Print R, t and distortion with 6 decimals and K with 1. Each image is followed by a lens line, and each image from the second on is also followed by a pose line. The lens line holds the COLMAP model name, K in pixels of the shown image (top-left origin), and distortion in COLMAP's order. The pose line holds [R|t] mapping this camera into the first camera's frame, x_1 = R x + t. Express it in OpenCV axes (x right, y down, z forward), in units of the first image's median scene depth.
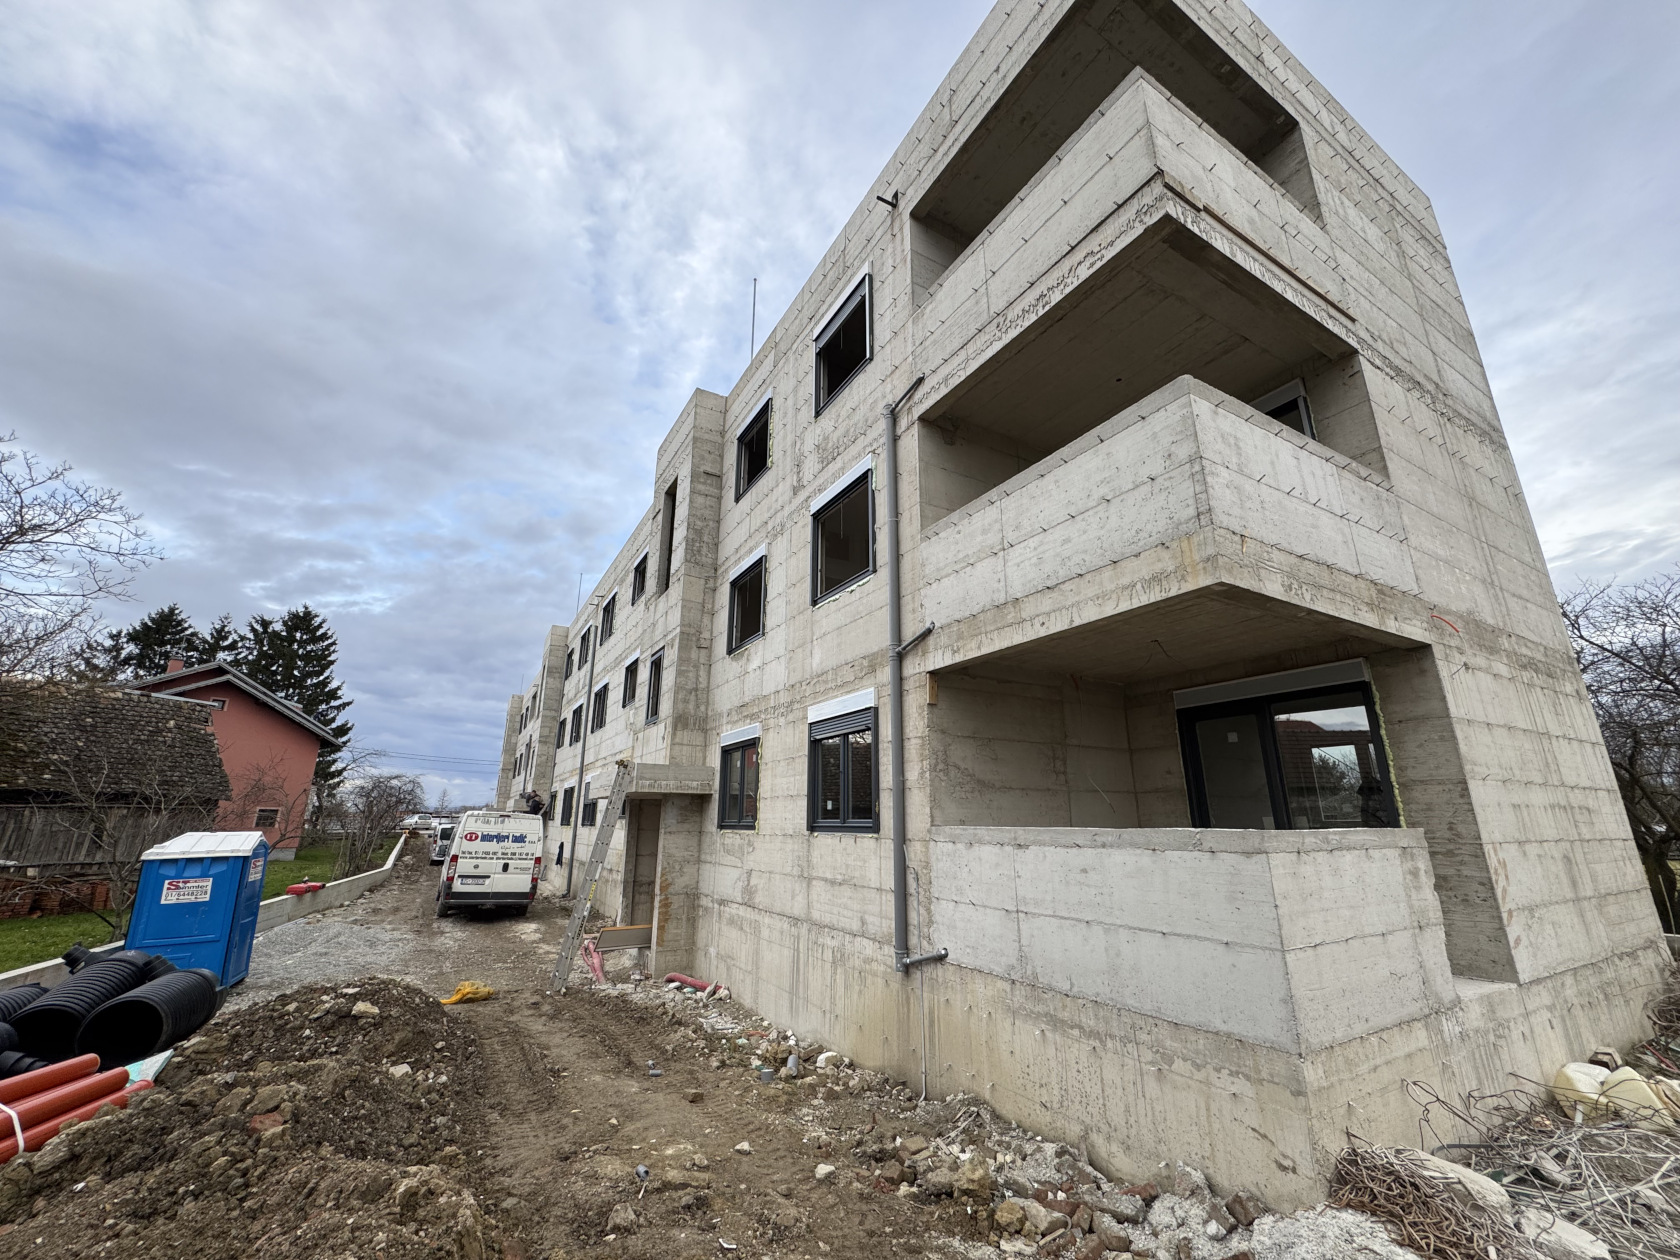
lens RADIAL K [[669.6, 0, 840.0], [0, 669.6, 630.0], [0, 0, 1]] dist [-0.001450, -0.000301]
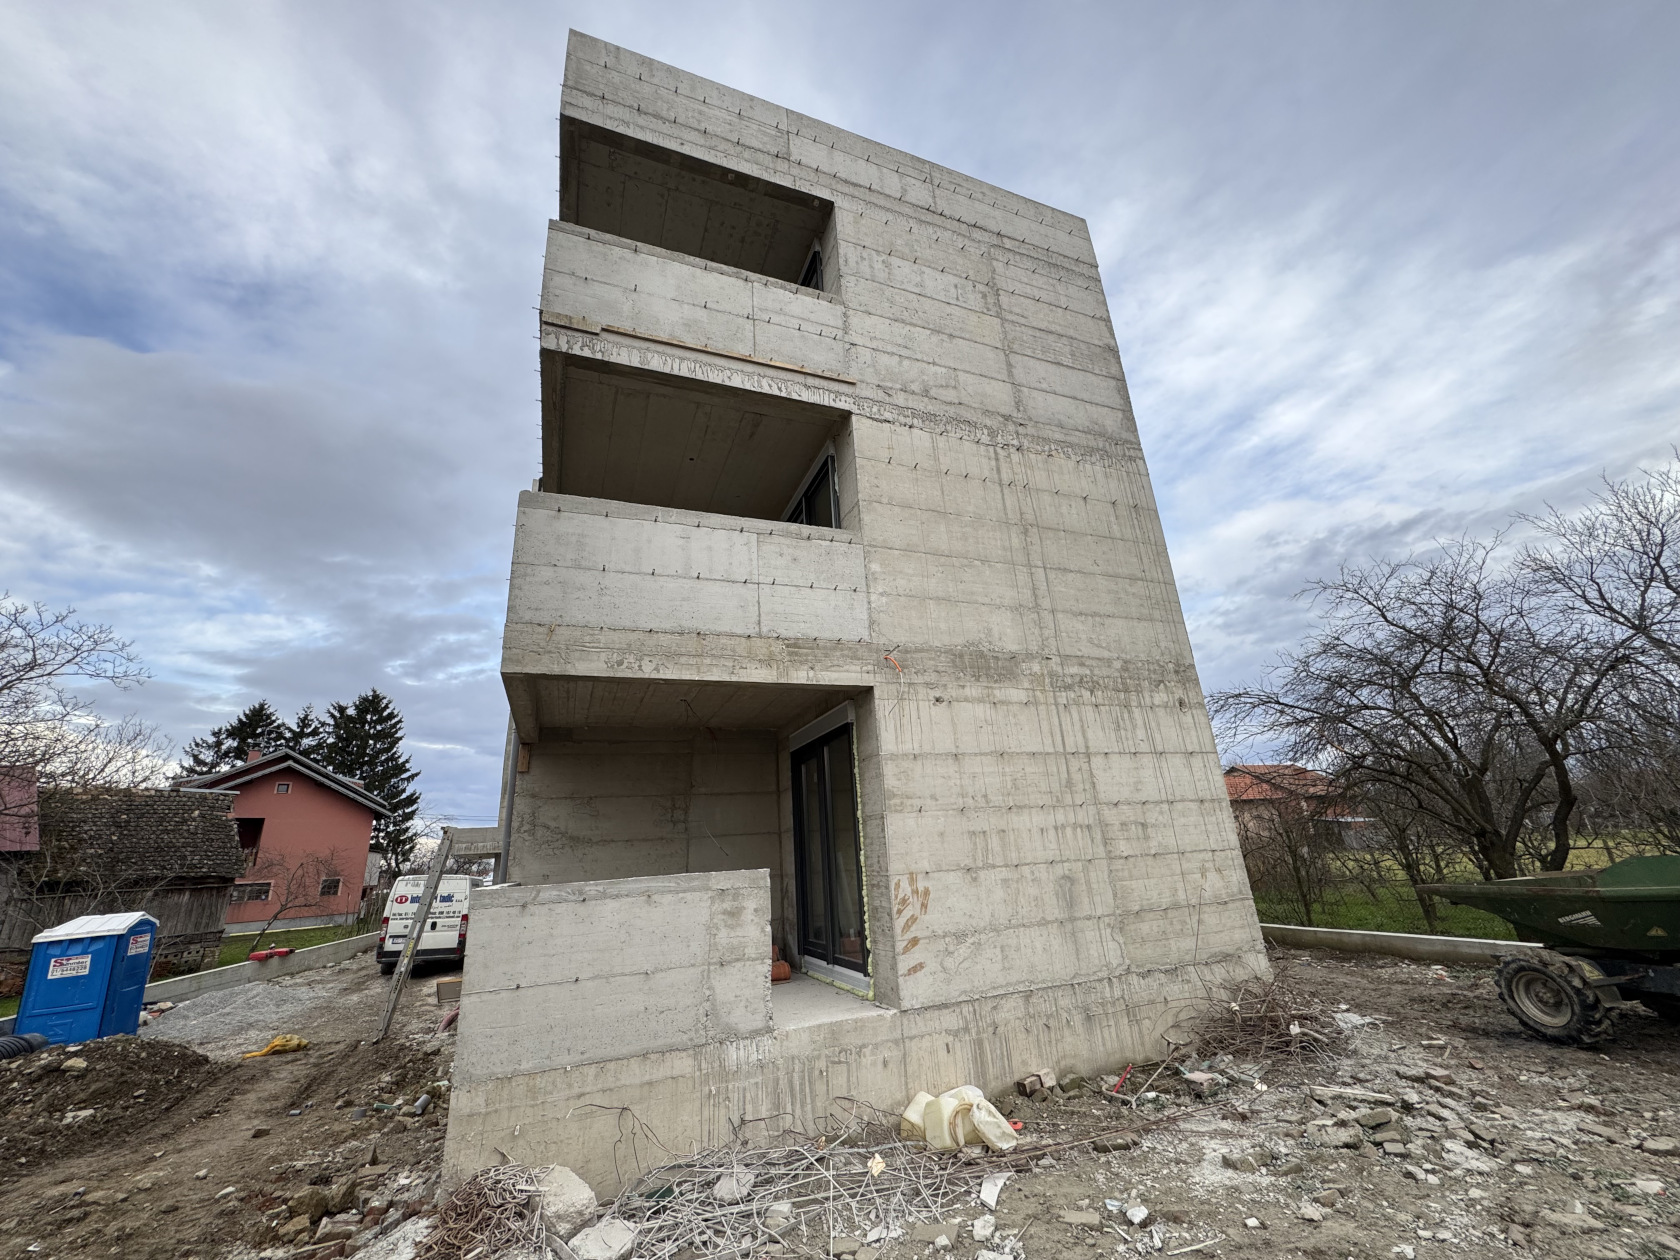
lens RADIAL K [[670.0, 0, 840.0], [0, 670.0, 630.0], [0, 0, 1]] dist [-0.000177, -0.000058]
pose [[0.986730, -0.107342, -0.121824, 0.276913], [0.102191, 0.993616, -0.047796, -0.006021], [0.126177, 0.034712, 0.991400, -0.019604]]
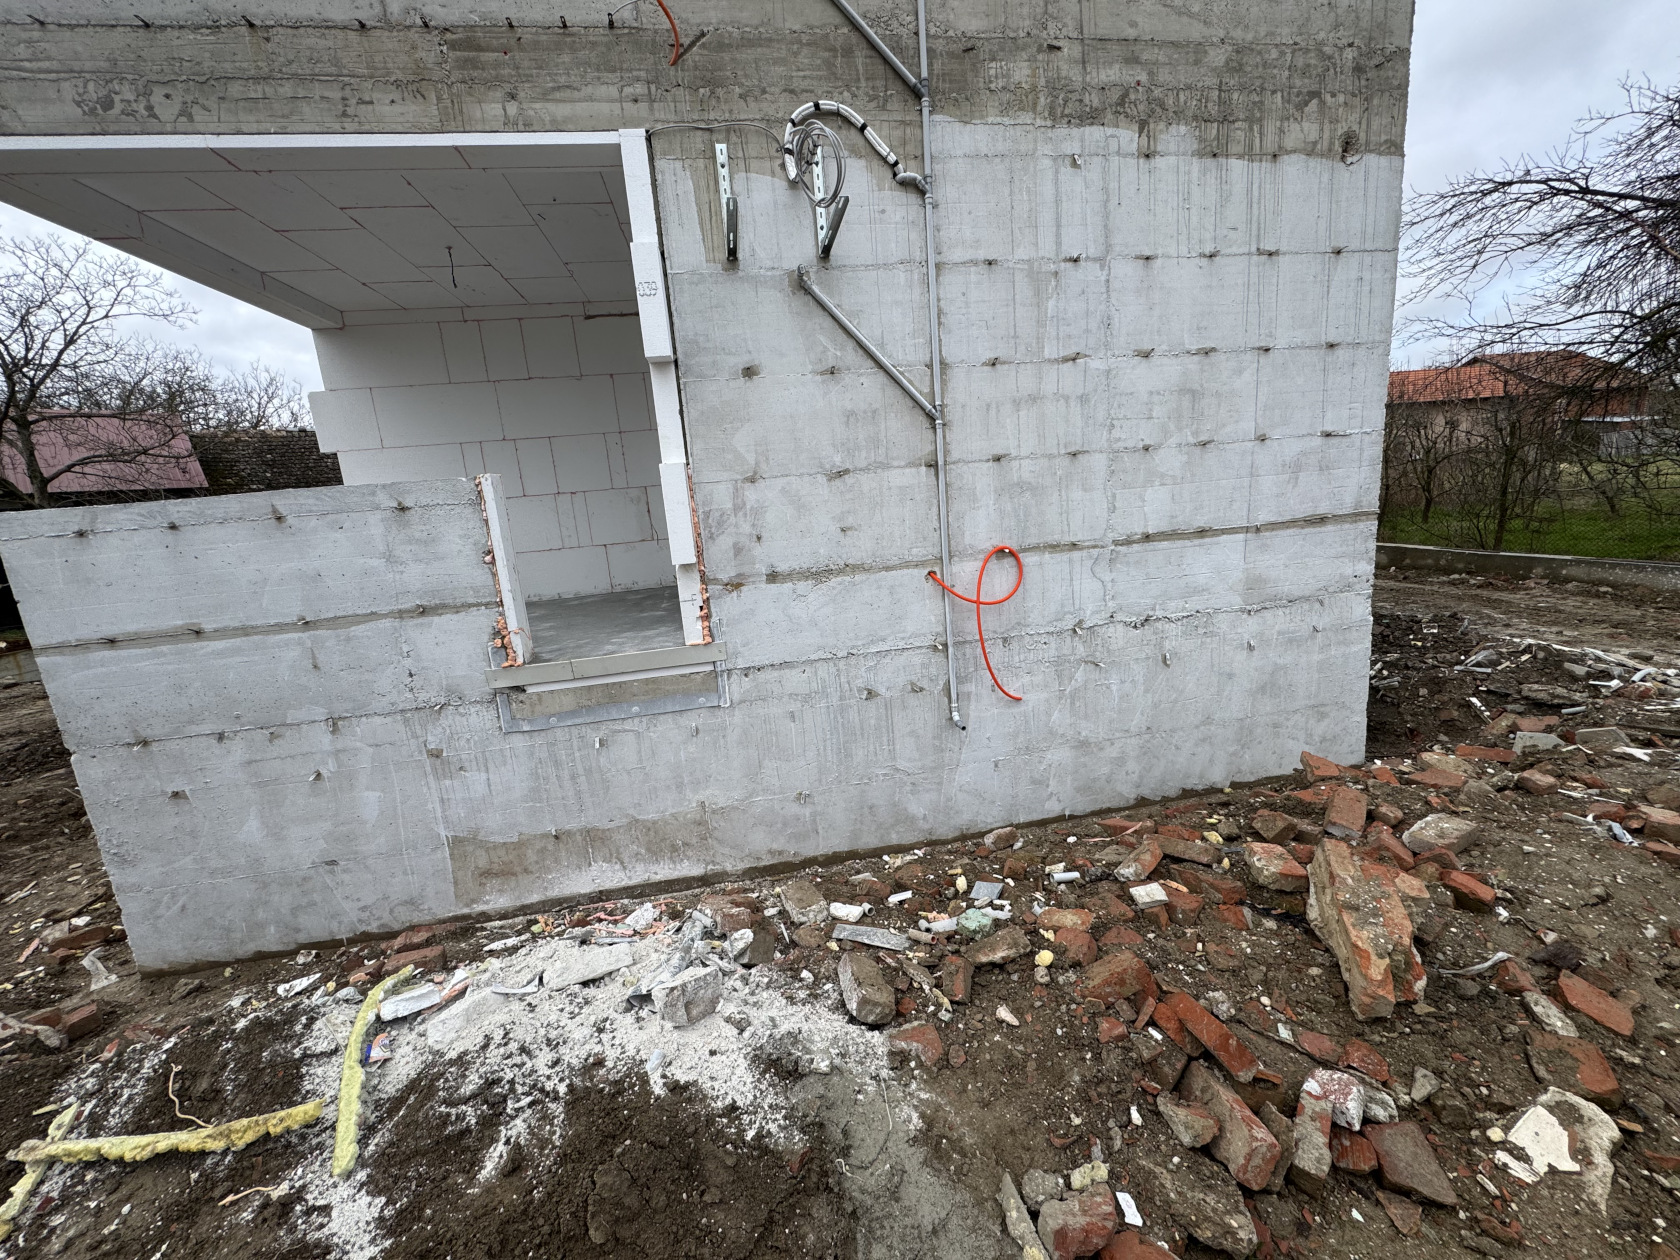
lens RADIAL K [[669.6, 0, 840.0], [0, 669.6, 630.0], [0, 0, 1]] dist [-0.001450, -0.000301]
pose [[0.932436, -0.005141, -0.361299, 0.349194], [0.177070, 0.878111, 0.444486, 0.046912], [0.314975, -0.478430, 0.819692, 0.114324]]
